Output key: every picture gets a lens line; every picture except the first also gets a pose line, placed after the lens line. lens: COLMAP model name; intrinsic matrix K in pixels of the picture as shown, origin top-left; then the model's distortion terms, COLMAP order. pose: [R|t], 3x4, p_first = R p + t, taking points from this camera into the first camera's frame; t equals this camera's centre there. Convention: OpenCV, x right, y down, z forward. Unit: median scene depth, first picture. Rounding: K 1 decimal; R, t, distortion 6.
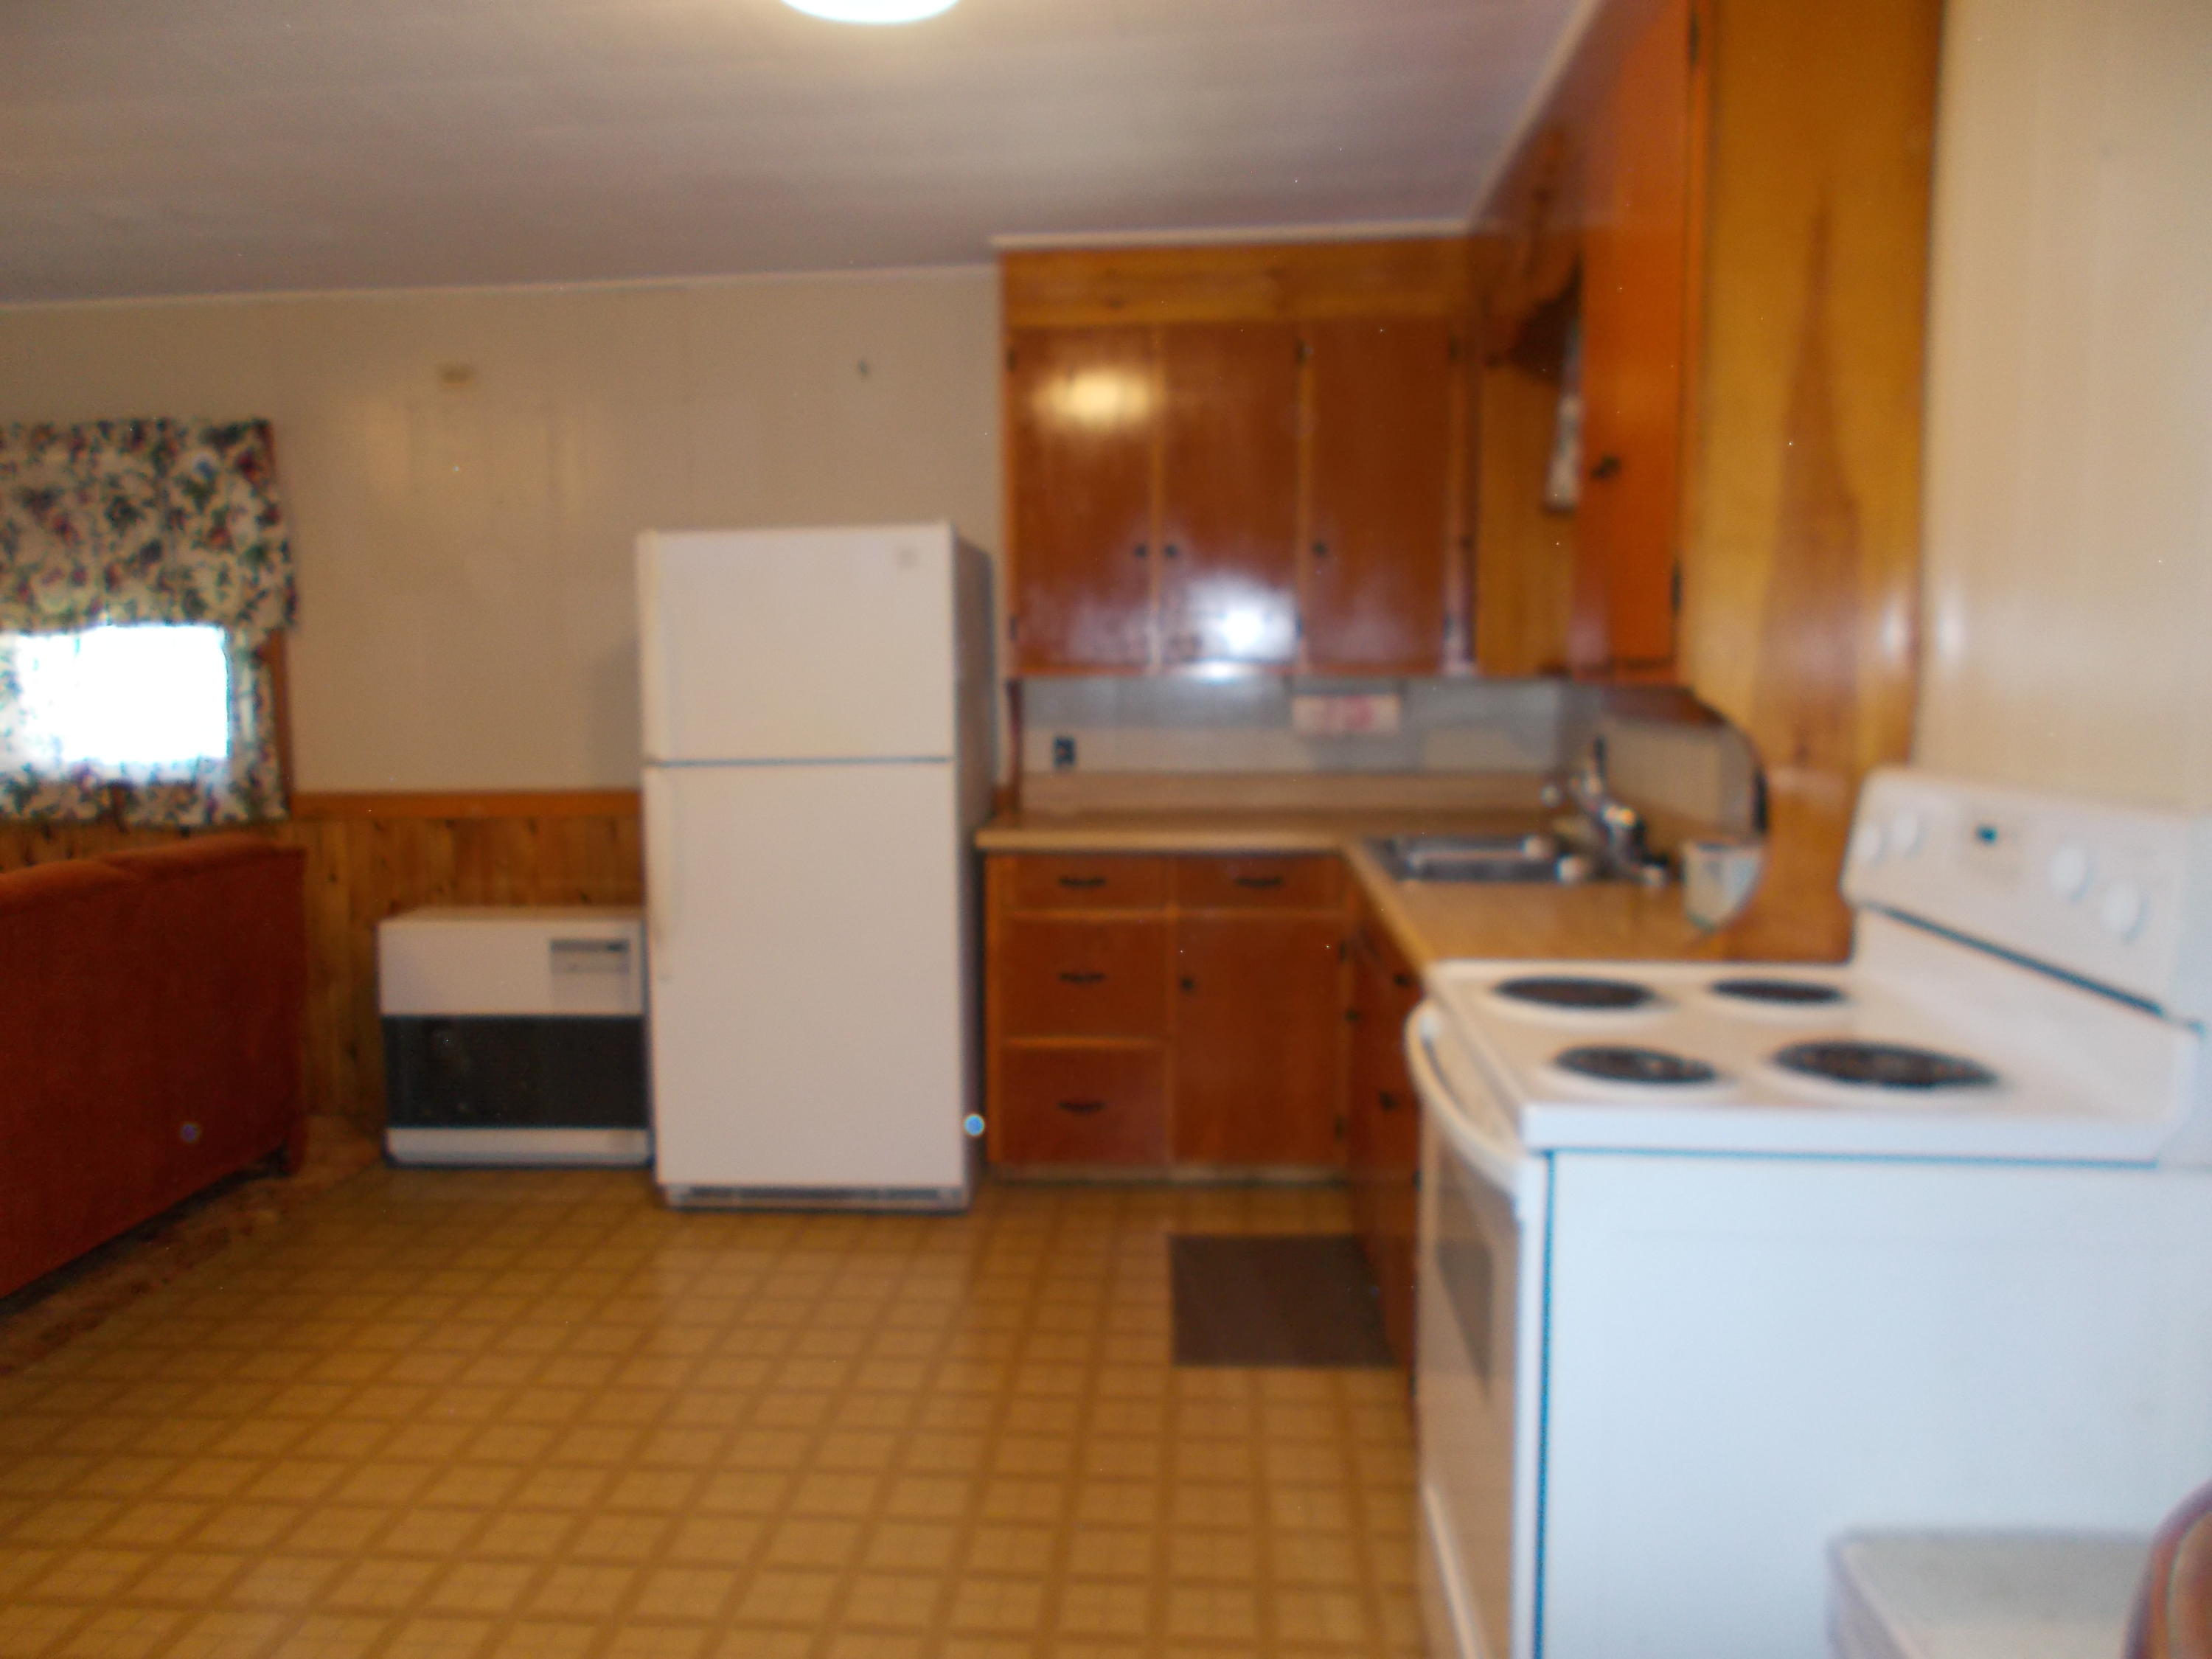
lens RADIAL K [[1682.4, 0, 1099.6], [0, 1682.4, 784.4], [0, 0, 1]] dist [0.000097, 0.001693]
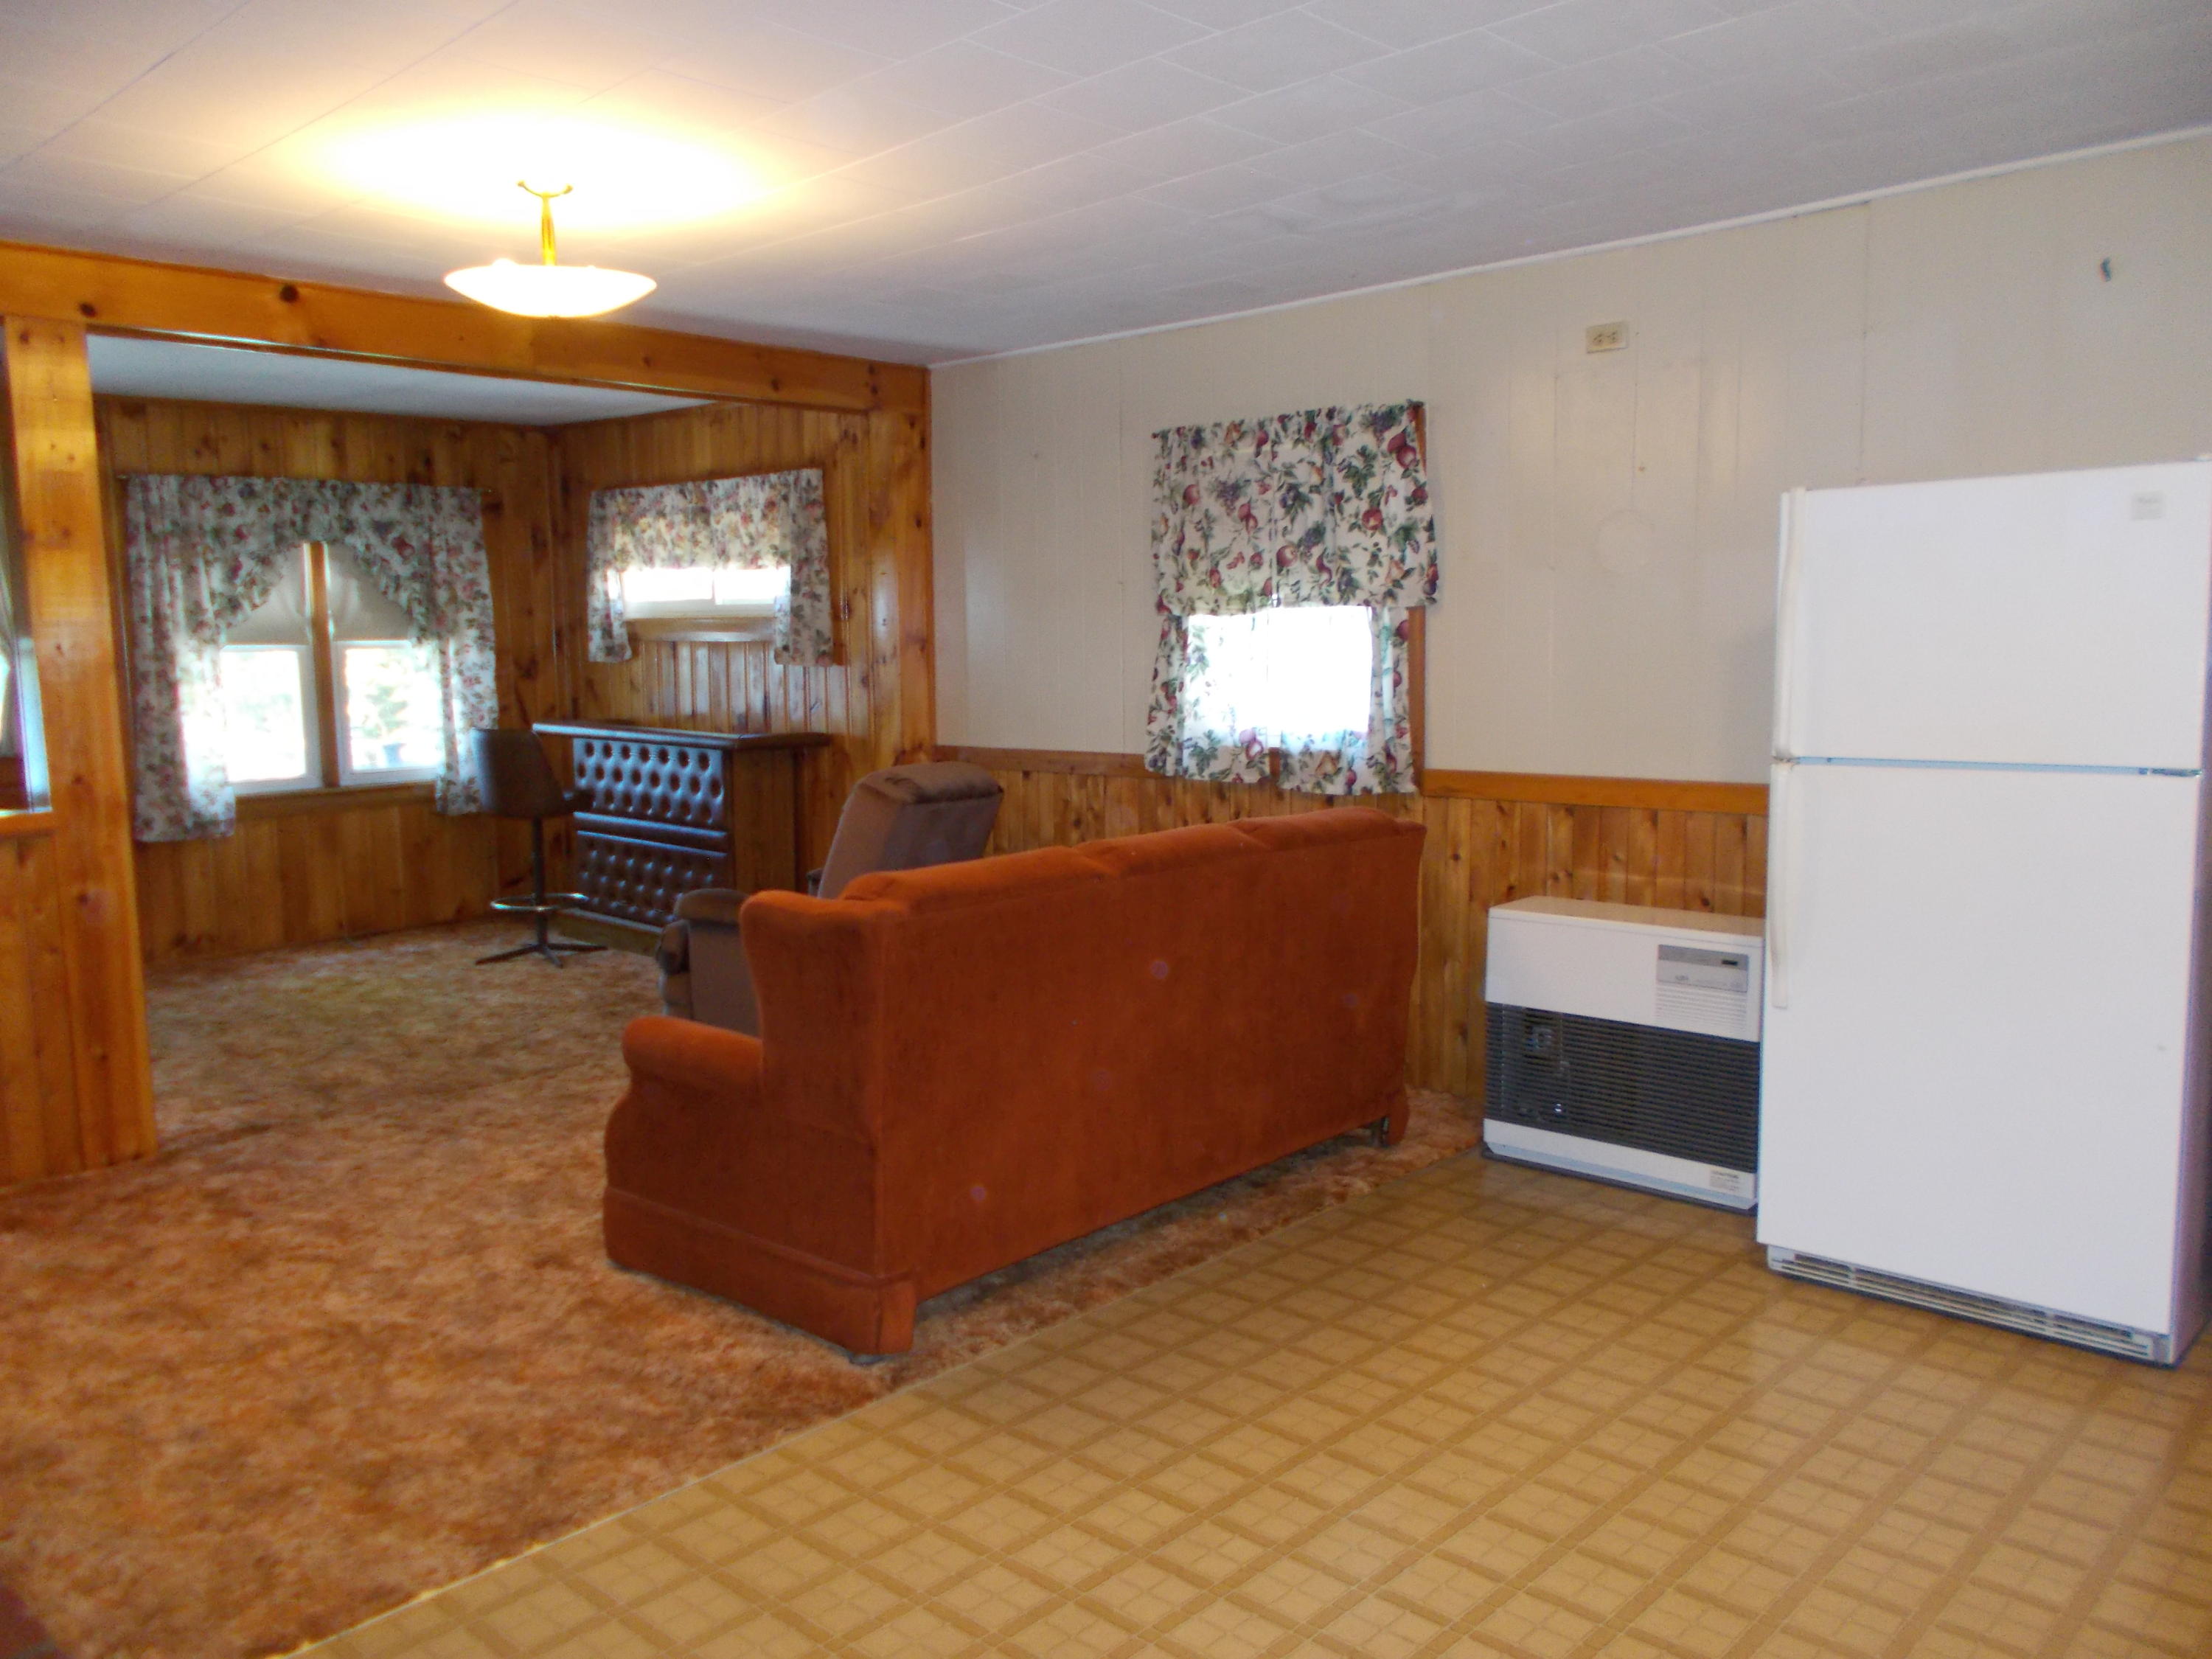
lens RADIAL K [[1682.4, 0, 1099.6], [0, 1682.4, 784.4], [0, 0, 1]] dist [0.000097, 0.001693]
pose [[0.776704, 0.058402, -0.627153, 0.004943], [-0.050727, 0.998258, 0.030137, -0.006524], [0.627820, 0.008406, 0.778313, 0.091318]]
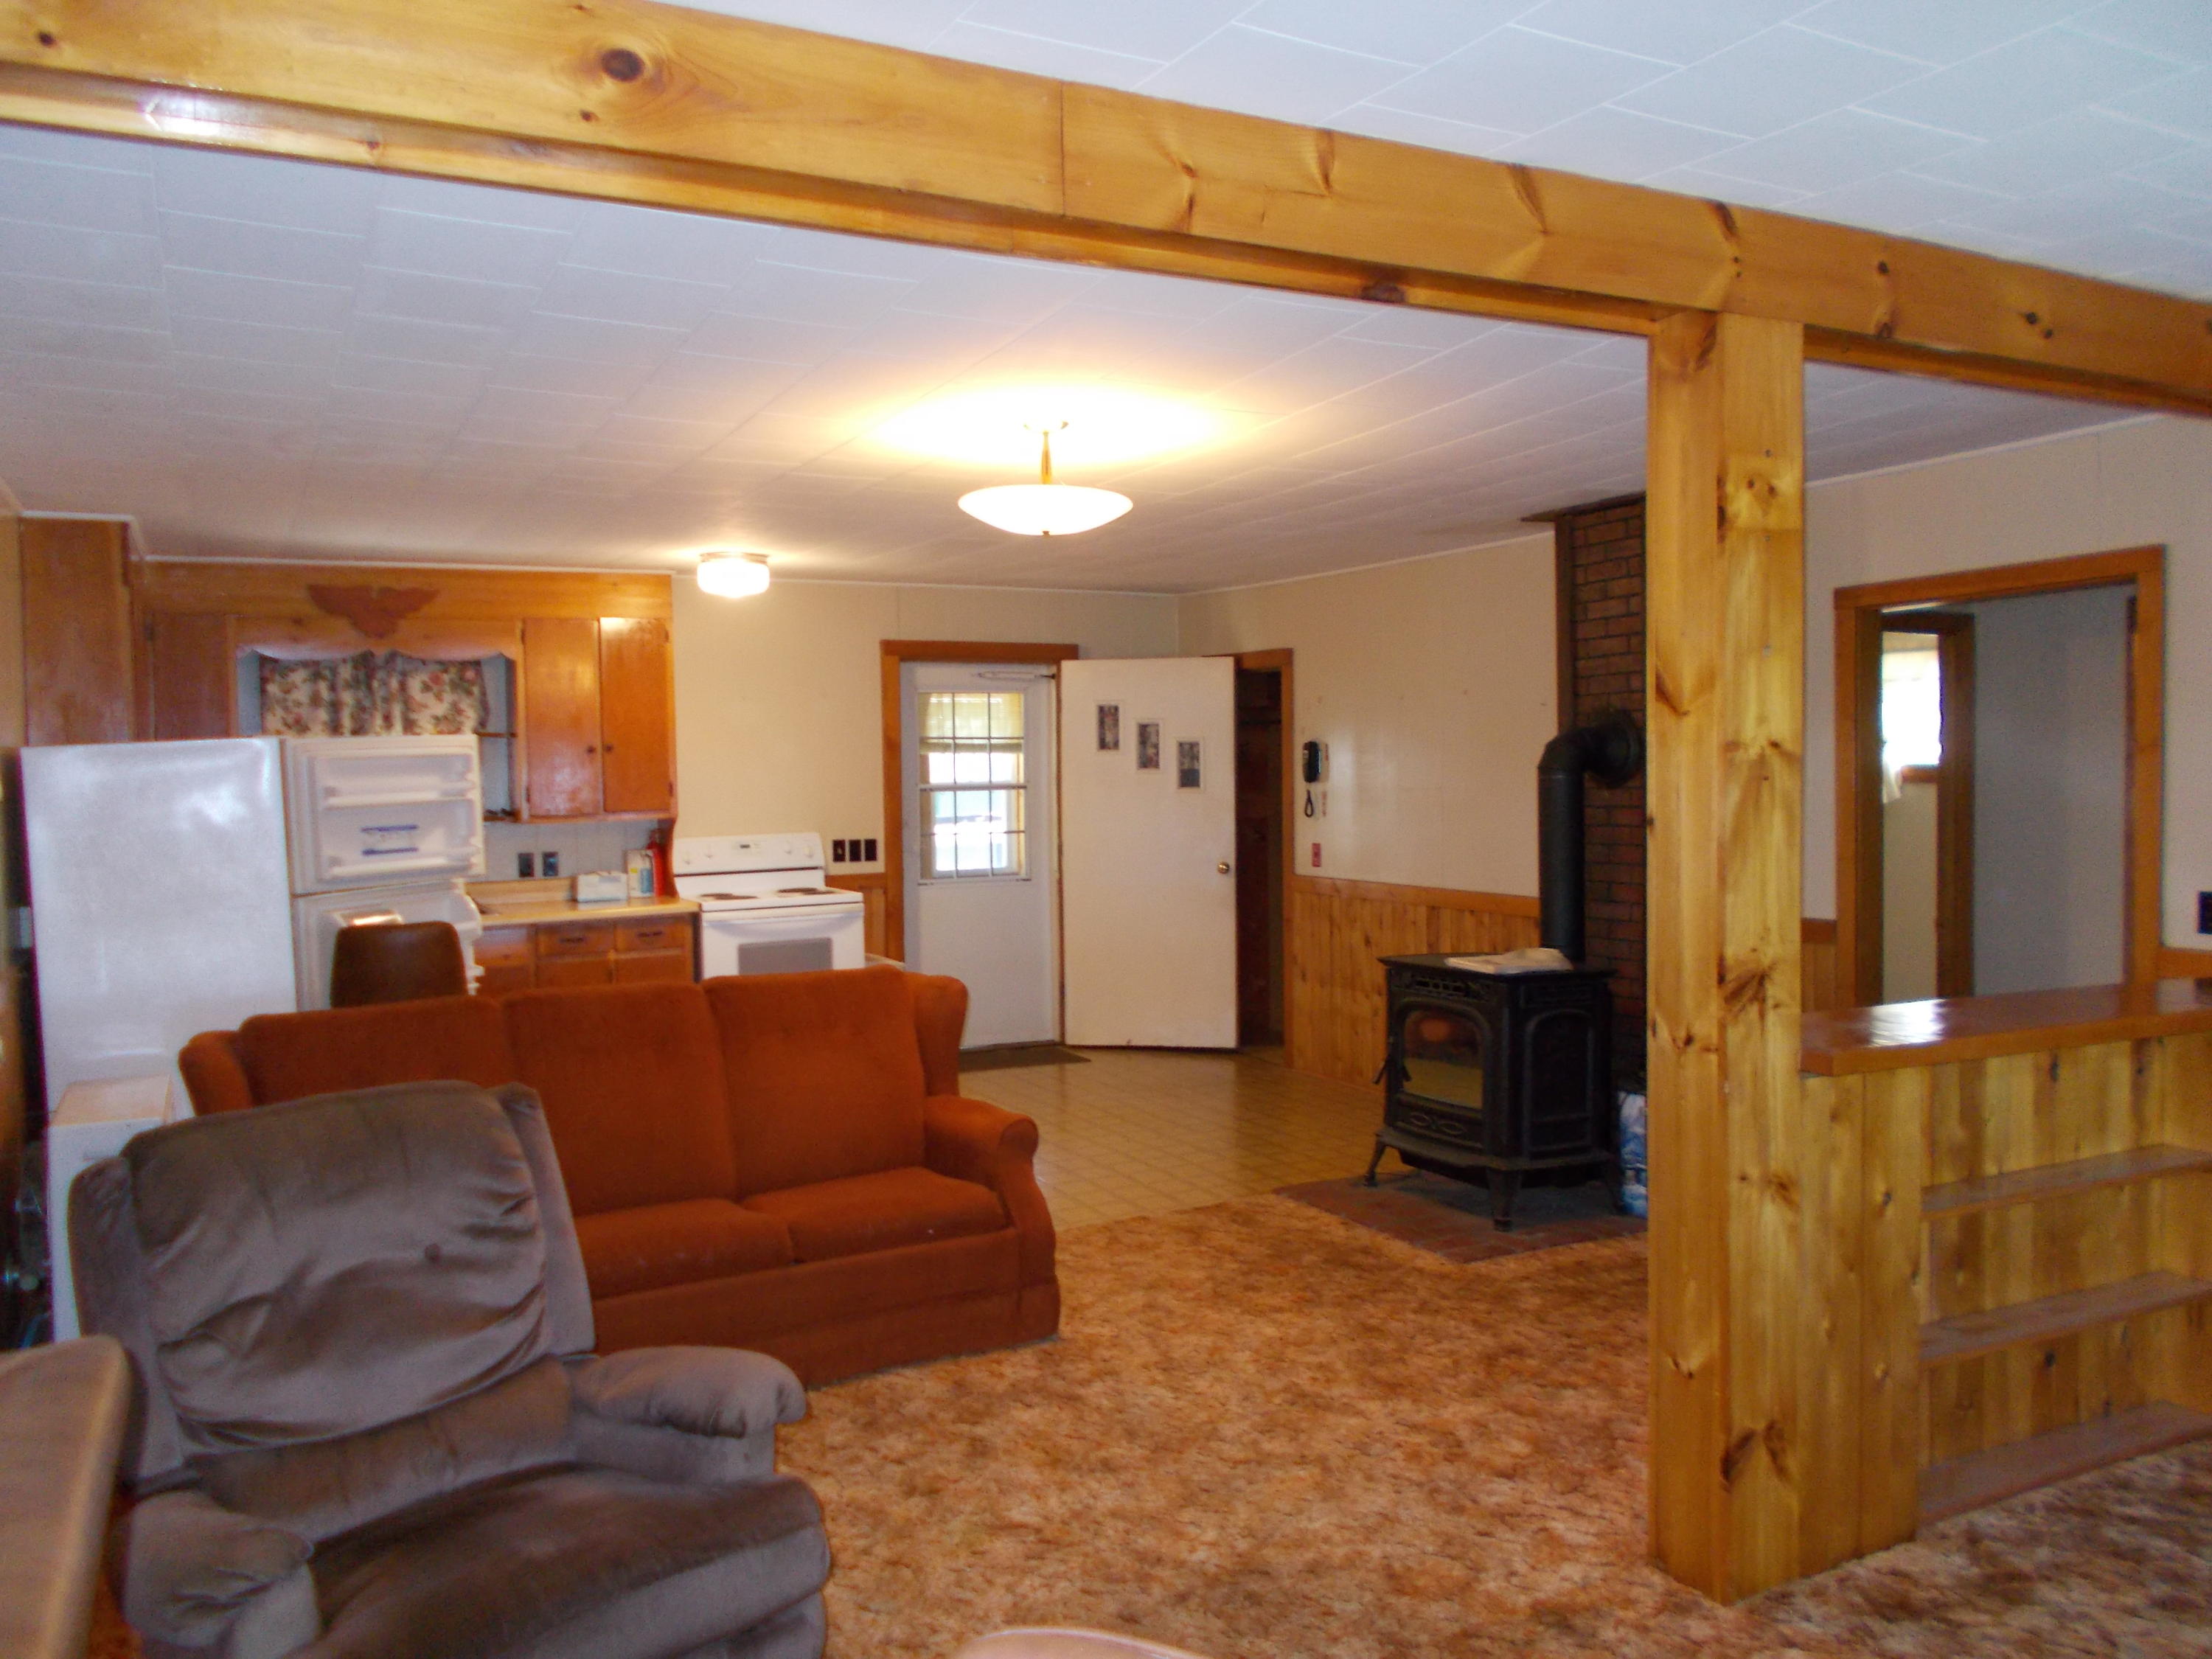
lens RADIAL K [[1689.7, 0, 1106.0], [0, 1689.7, 829.5], [0, 0, 1]] dist [0.006037, 0.003916]
pose [[-0.523782, -0.002996, 0.851847, -1.470022], [0.095922, 0.993426, 0.062474, -0.075469], [-0.846434, 0.114434, -0.520052, 0.997240]]
